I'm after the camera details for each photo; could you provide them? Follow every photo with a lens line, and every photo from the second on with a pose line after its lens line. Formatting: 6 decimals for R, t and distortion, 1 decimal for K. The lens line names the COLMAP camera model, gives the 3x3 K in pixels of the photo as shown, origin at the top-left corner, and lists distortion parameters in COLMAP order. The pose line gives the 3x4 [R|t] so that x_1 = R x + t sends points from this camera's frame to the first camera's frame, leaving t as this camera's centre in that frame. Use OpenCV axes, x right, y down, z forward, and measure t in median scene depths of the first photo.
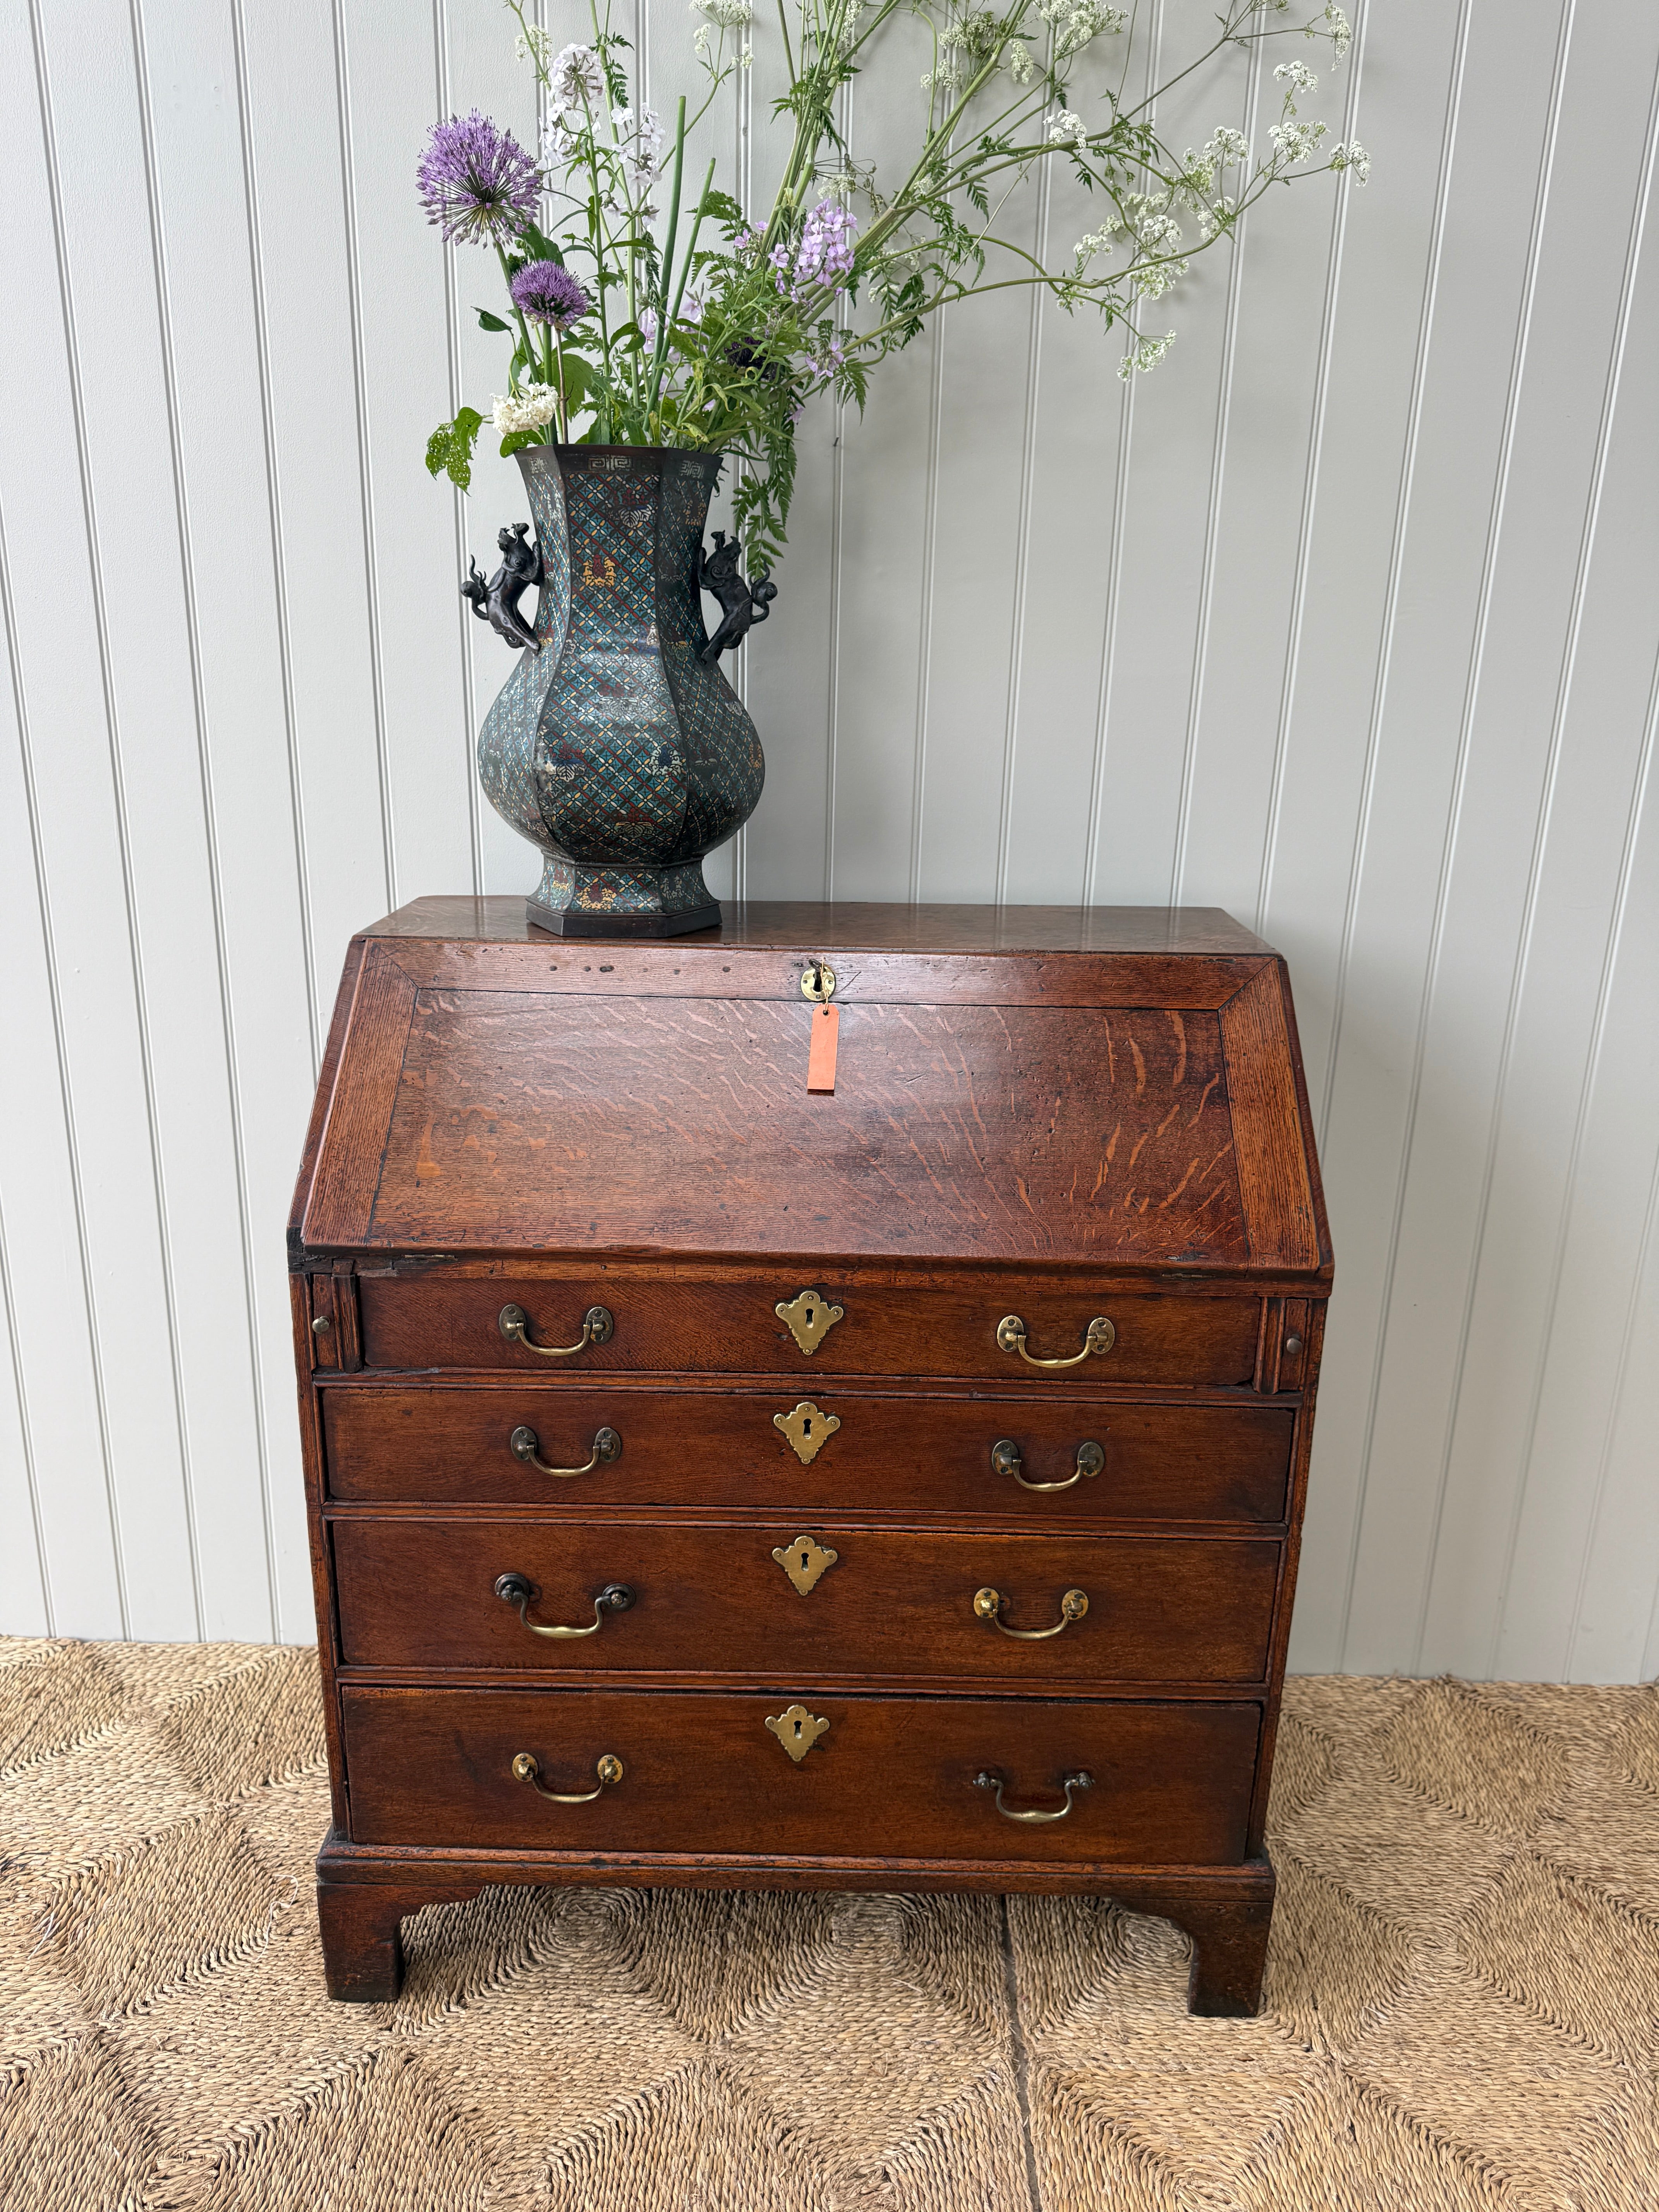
lens RADIAL K [[1585.4, 0, 834.1], [0, 1585.4, 1111.3], [0, 0, 1]] dist [0.020916, -0.033446]
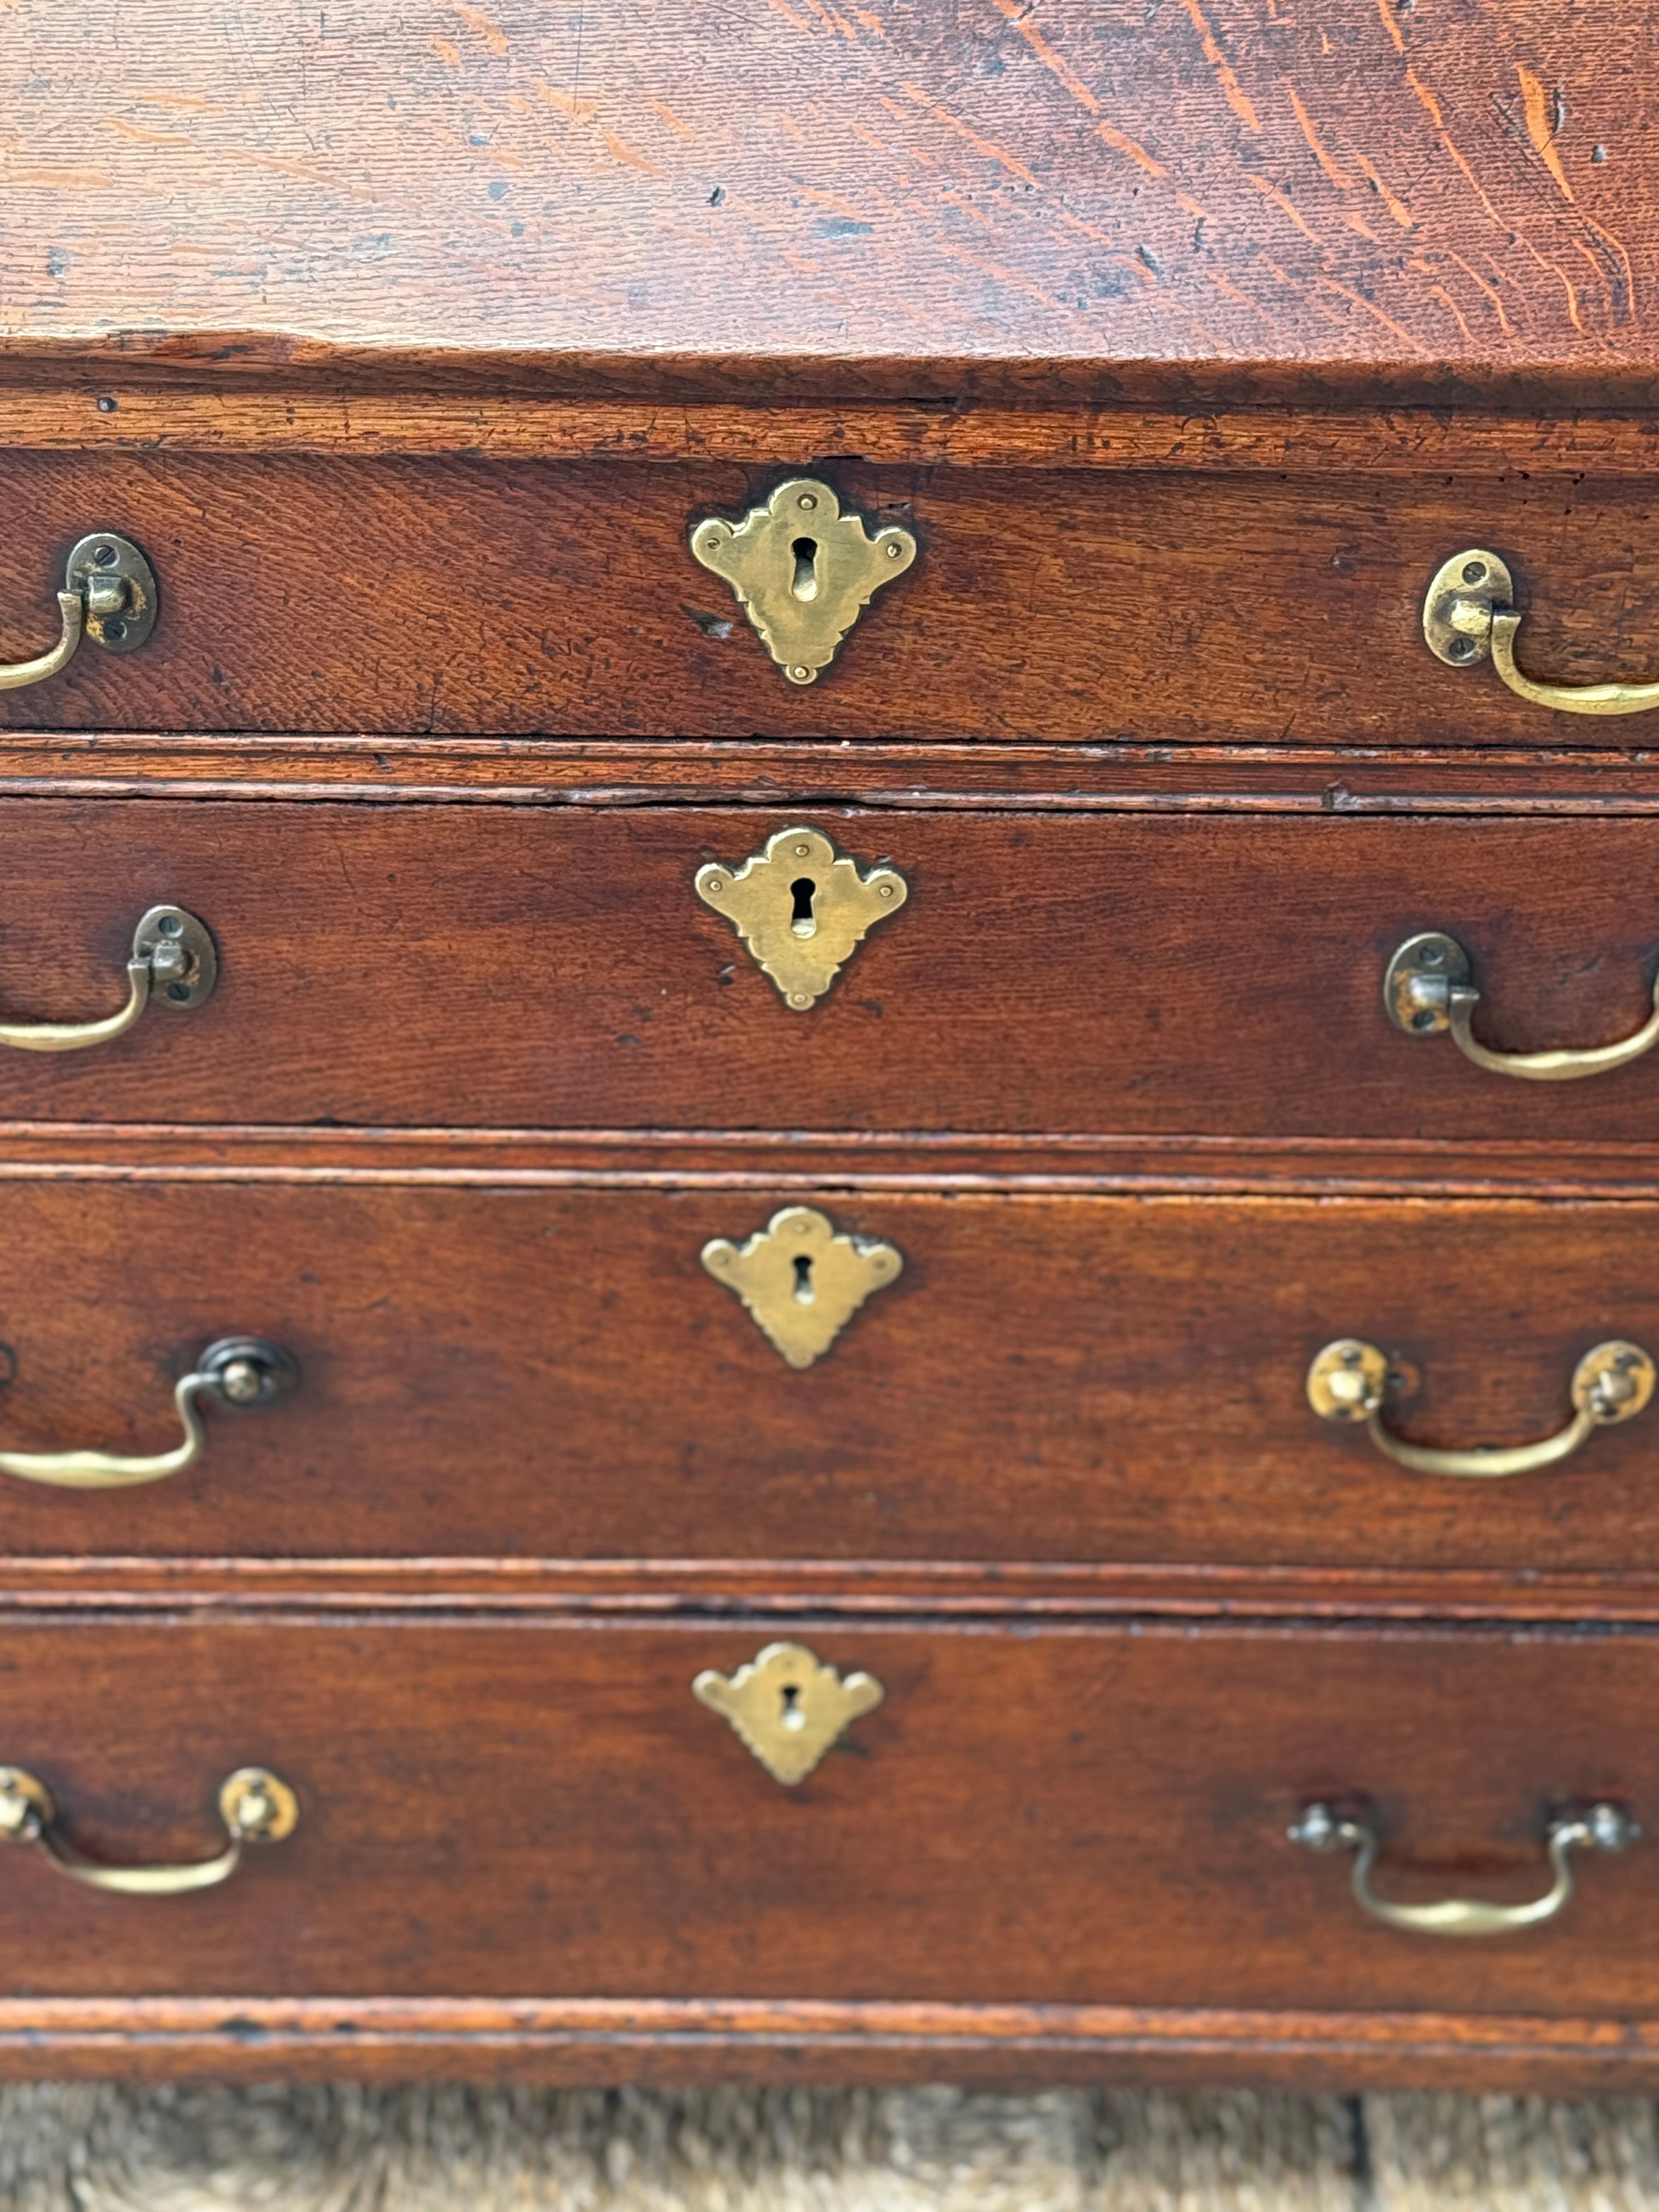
lens RADIAL K [[3837.9, 0, 844.6], [0, 3837.9, 1122.1], [0, 0, 1]] dist [0.135898, 0.000000]
pose [[0.999916, -0.008920, -0.009365, -0.001843], [0.011635, 0.936582, 0.350255, -0.026386], [0.005647, -0.350335, 0.936607, 0.258820]]
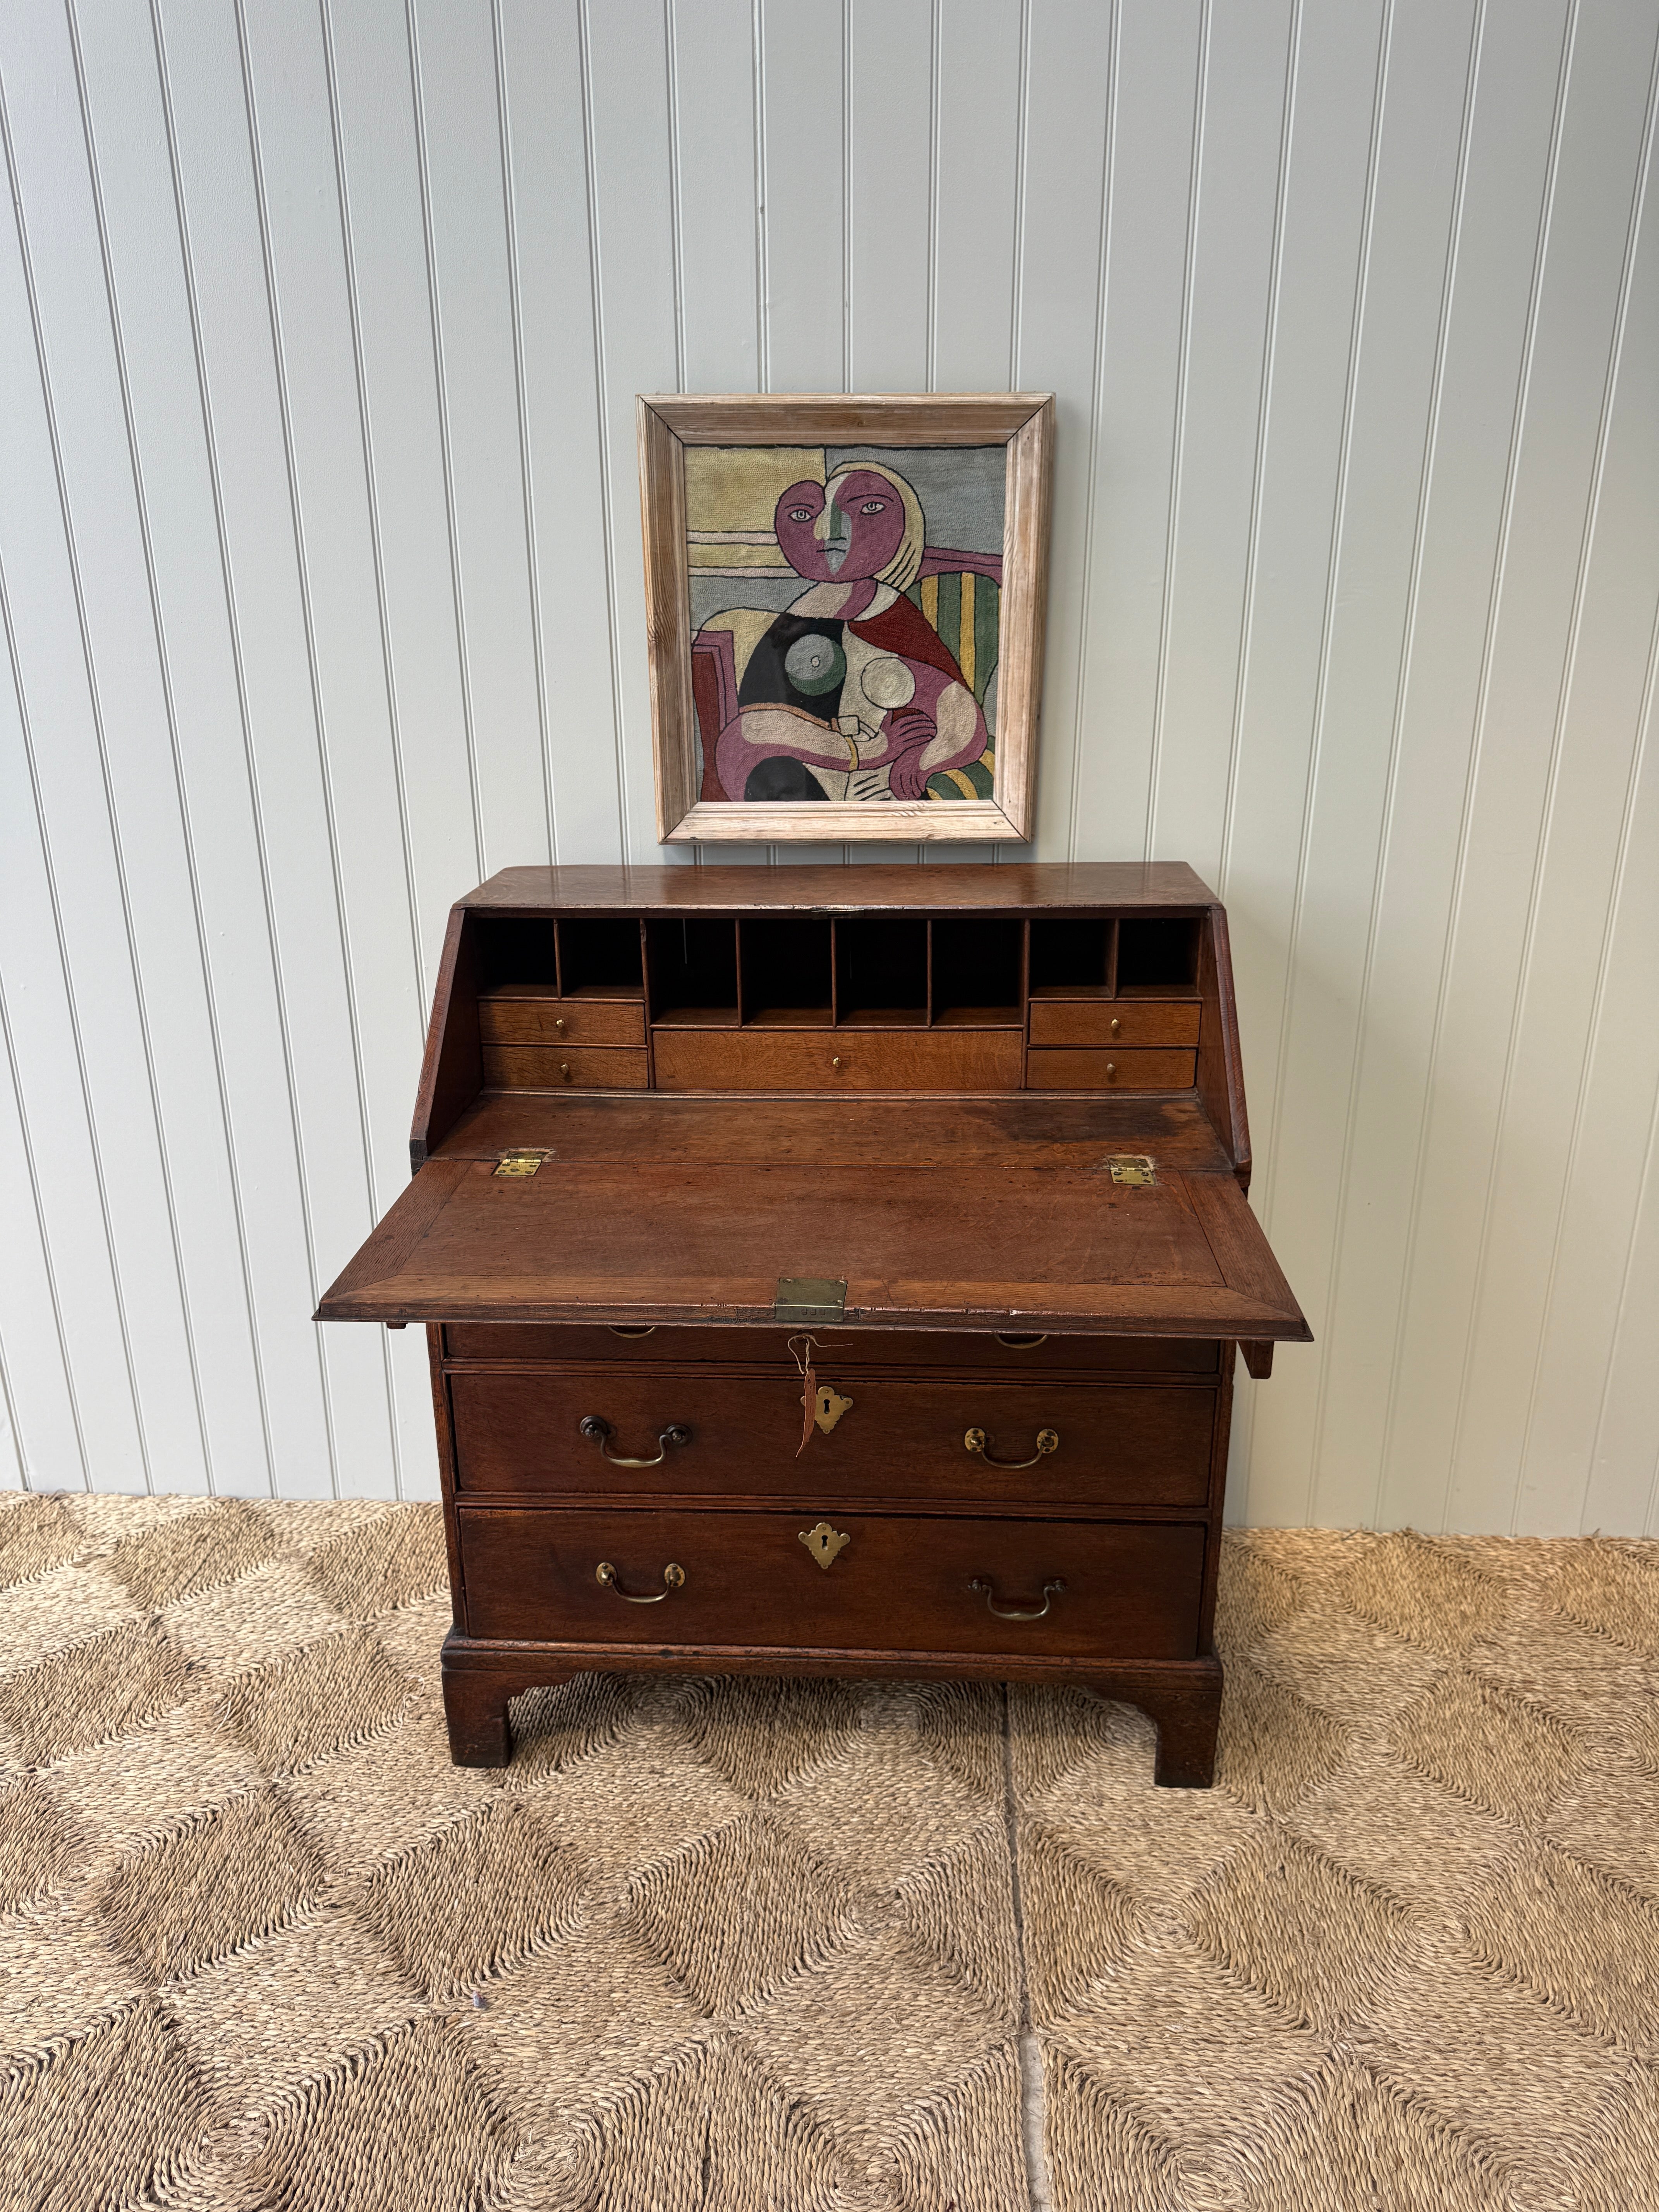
lens RADIAL K [[1585.4, 0, 820.4], [0, 1585.4, 1101.8], [0, 0, 1]] dist [0.020916, -0.033446]
pose [[0.998234, -0.013837, -0.057775, 0.050186], [0.015641, 0.999400, 0.030896, 0.008666], [0.057313, -0.031745, 0.997851, -0.218228]]
